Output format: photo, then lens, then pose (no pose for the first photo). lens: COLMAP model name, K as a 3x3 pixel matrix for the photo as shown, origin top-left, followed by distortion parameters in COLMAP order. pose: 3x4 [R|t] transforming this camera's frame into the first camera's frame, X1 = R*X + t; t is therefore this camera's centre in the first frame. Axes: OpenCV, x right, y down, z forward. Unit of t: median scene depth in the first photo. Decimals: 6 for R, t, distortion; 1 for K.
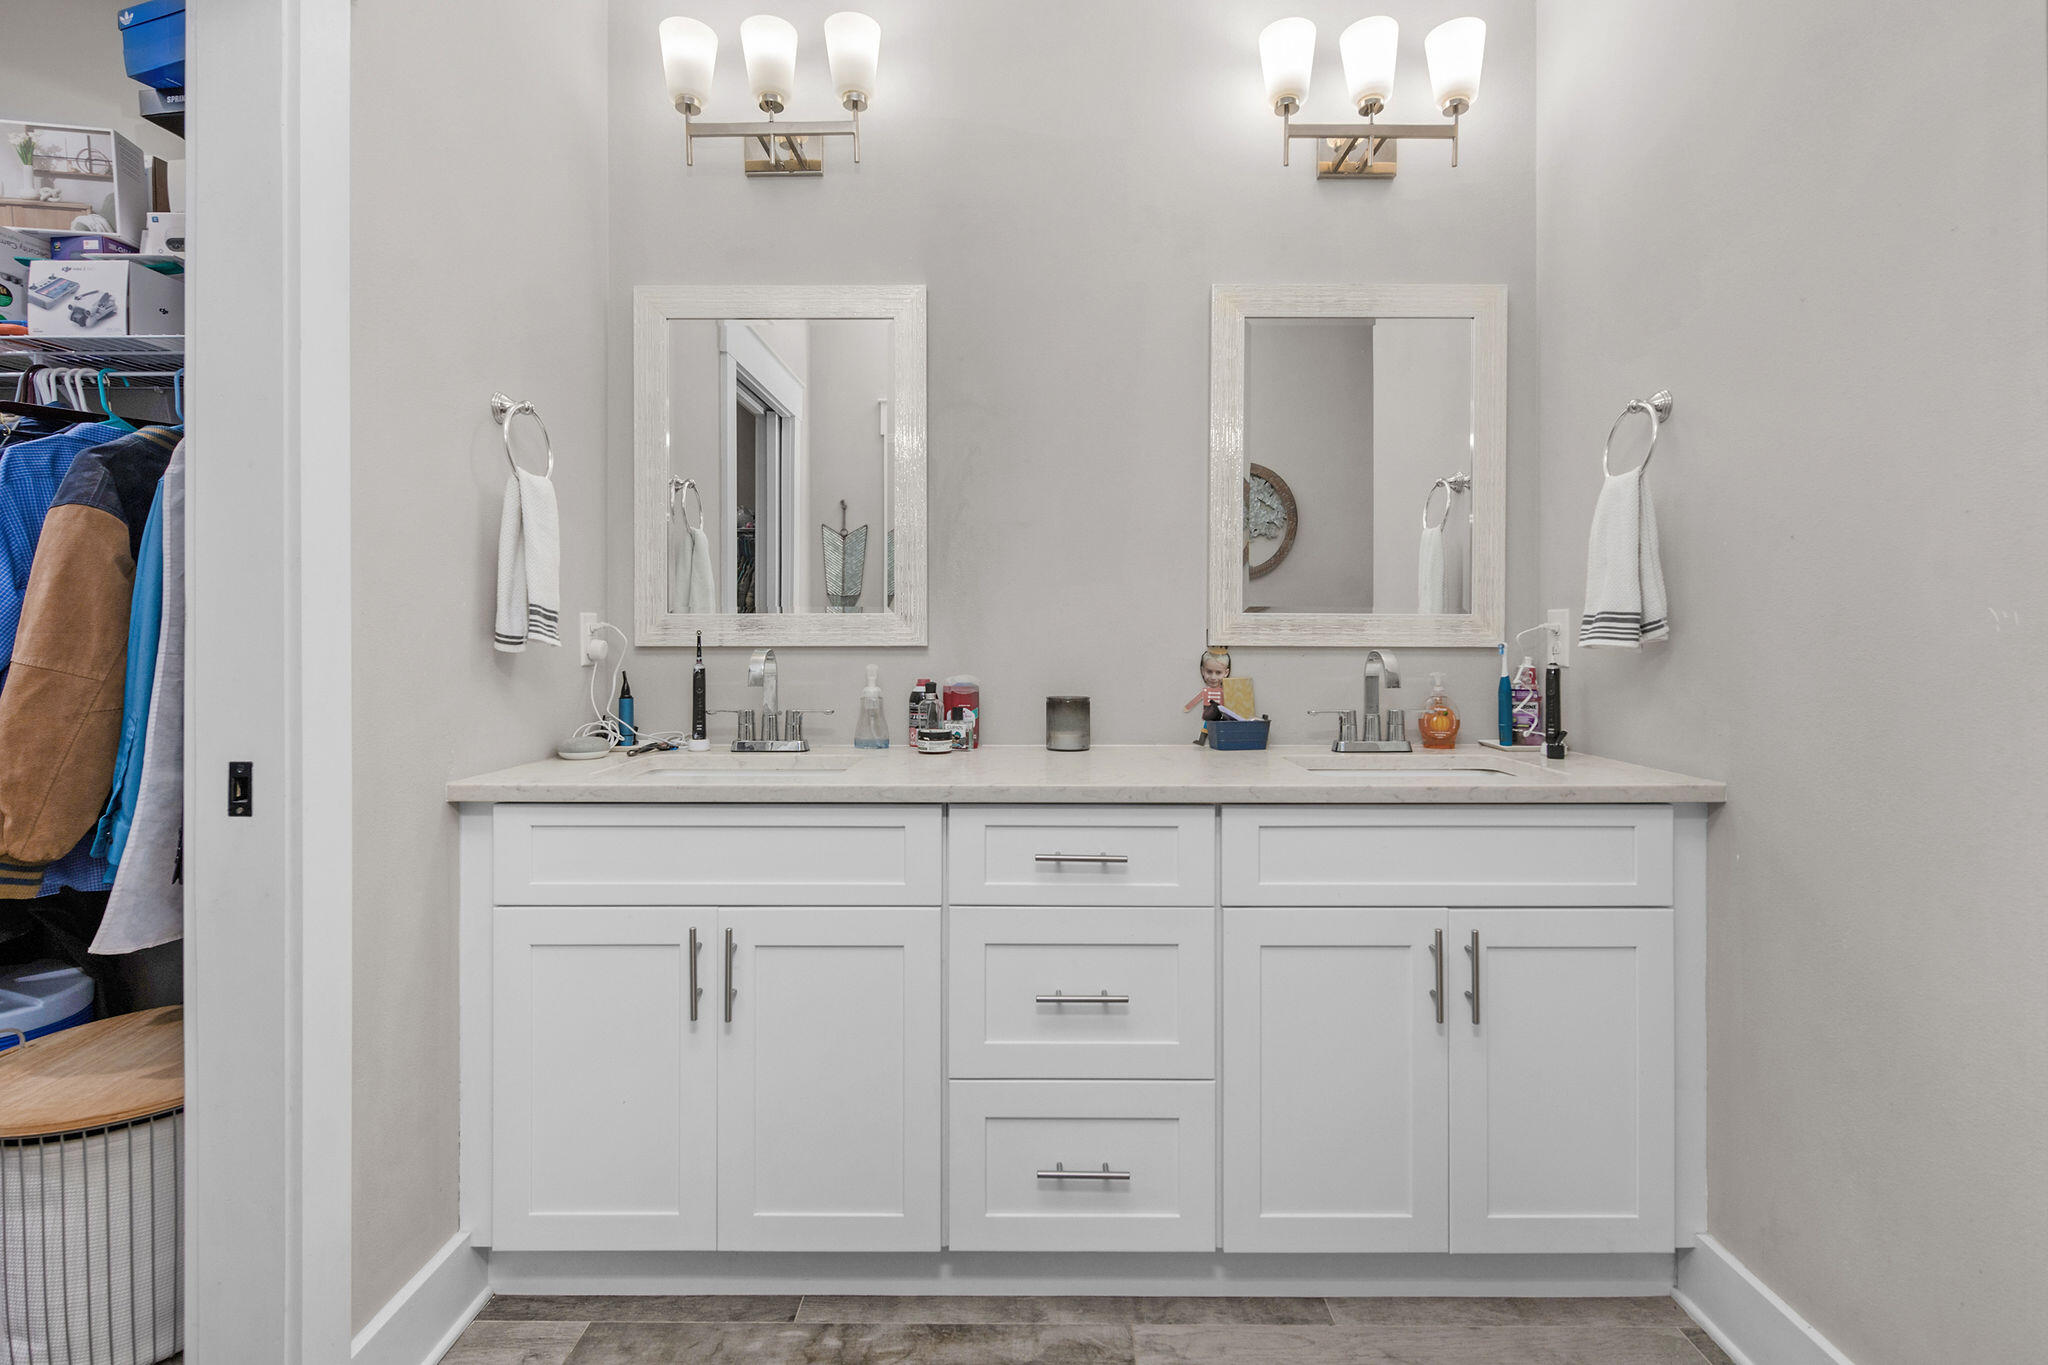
lens RADIAL K [[966.3, 0, 1029.8], [0, 966.3, 649.8], [0, 0, 1]] dist [0.002404, 0.000129]
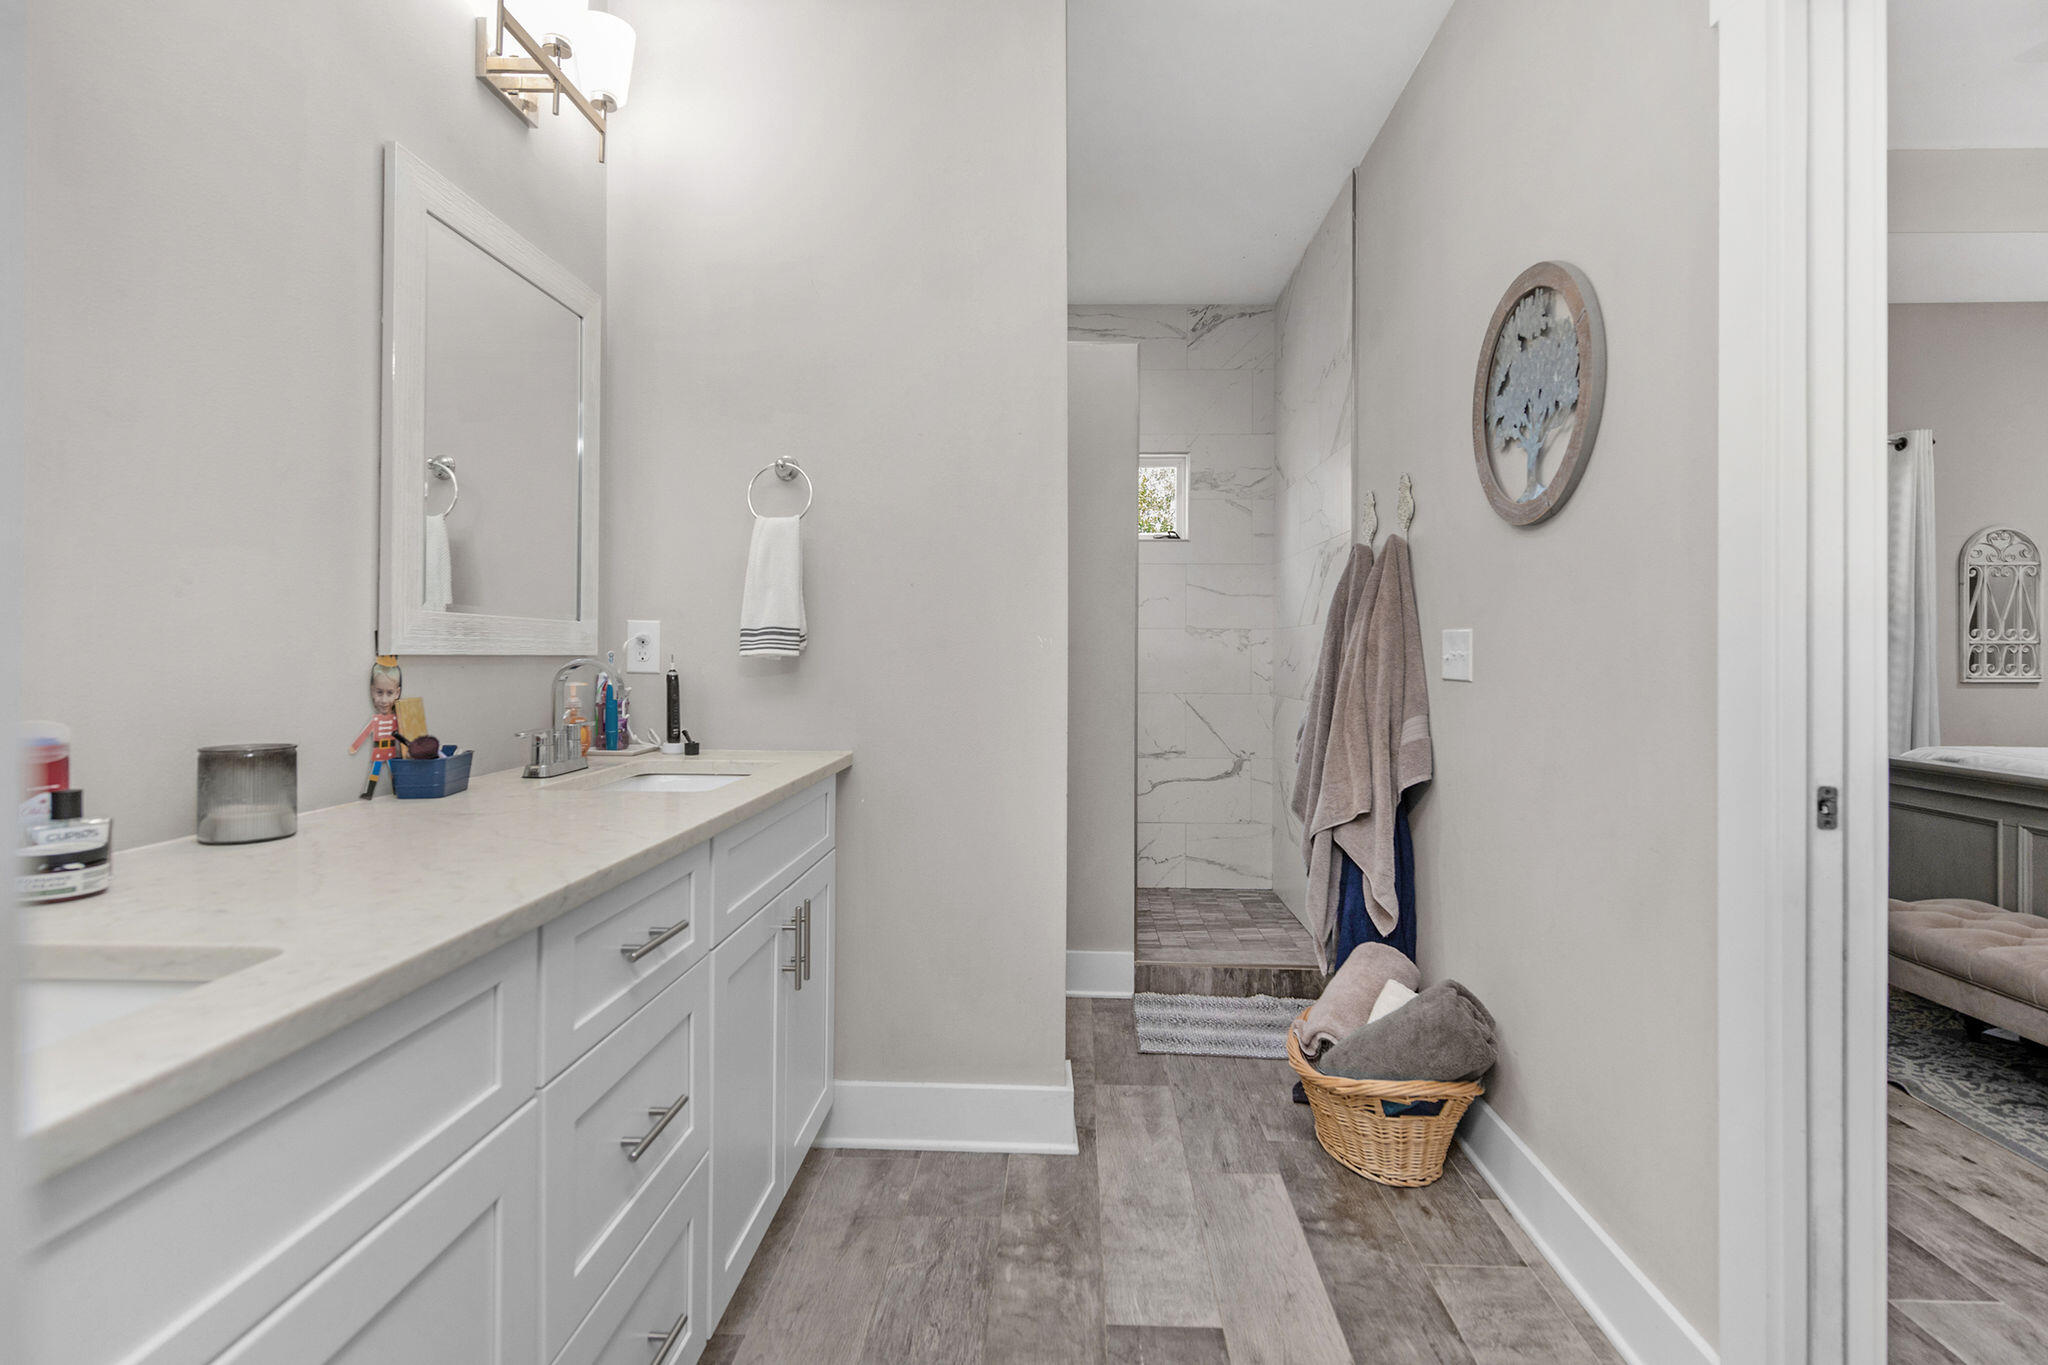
lens RADIAL K [[966.3, 0, 1023.3], [0, 966.3, 667.6], [0, 0, 1]] dist [0.002404, 0.000129]
pose [[0.051381, -0.014532, 0.998573, -0.495248], [0.006294, 0.999879, 0.014227, -0.002521], [-0.998659, 0.005554, 0.051466, 0.495218]]
